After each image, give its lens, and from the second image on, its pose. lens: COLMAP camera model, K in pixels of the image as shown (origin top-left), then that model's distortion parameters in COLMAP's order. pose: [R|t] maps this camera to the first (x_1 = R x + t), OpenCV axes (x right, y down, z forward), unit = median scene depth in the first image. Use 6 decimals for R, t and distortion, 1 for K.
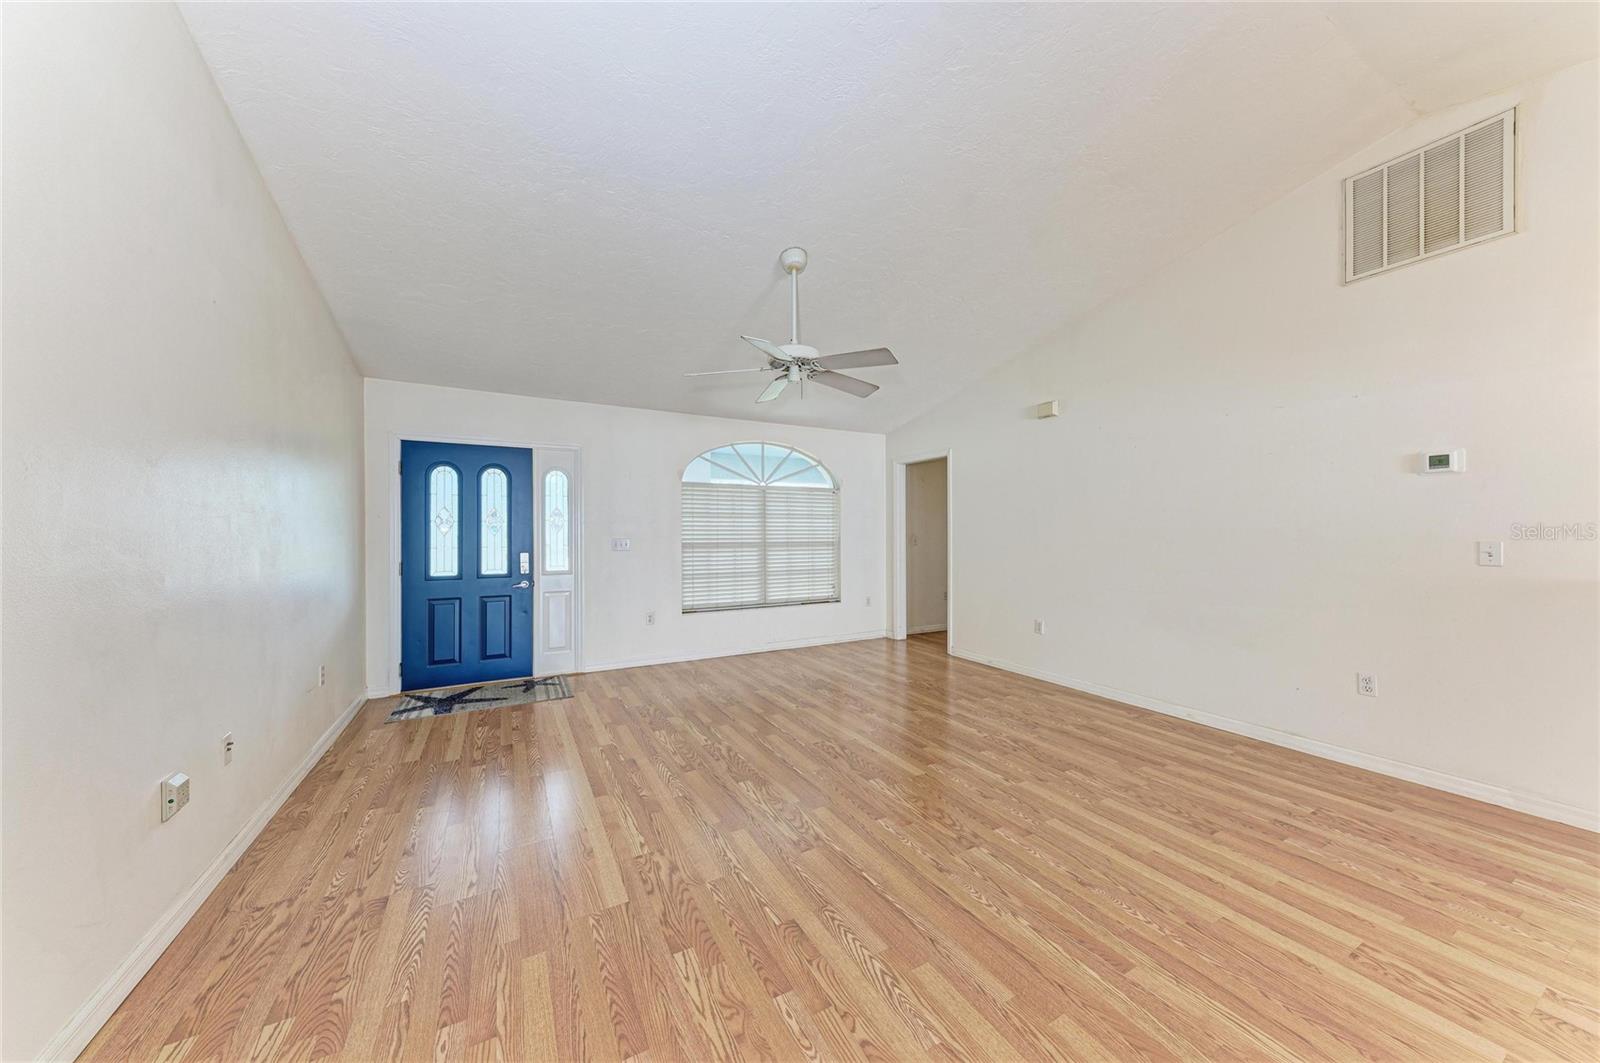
lens RADIAL K [[538.0, 0, 797.4], [0, 538.0, 537.2], [0, 0, 1]] dist [0.014960, 0.000012]
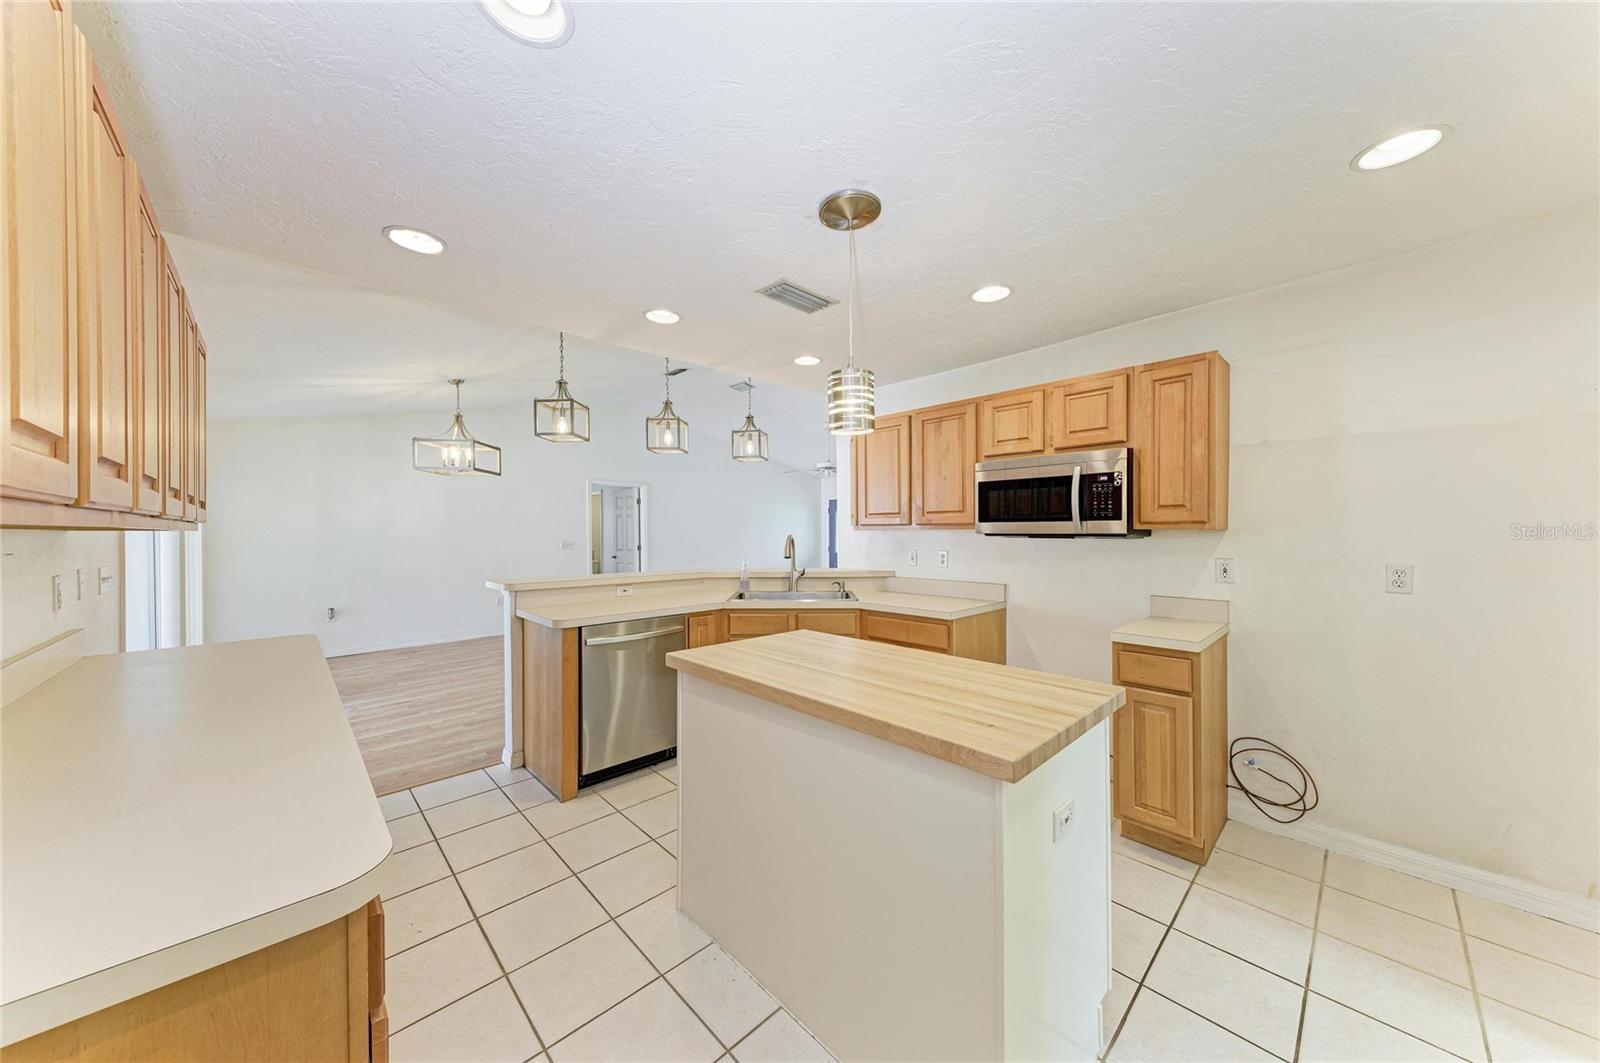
lens RADIAL K [[547.0, 0, 800.0], [0, 547.0, 531.5], [0, 0, 1]] dist [0.022469, -0.008615]
pose [[0.258364, 0.001262, -0.966047, 1.751650], [-0.008539, 0.999963, -0.000978, -0.024372], [0.966010, 0.008502, 0.258365, 0.185771]]
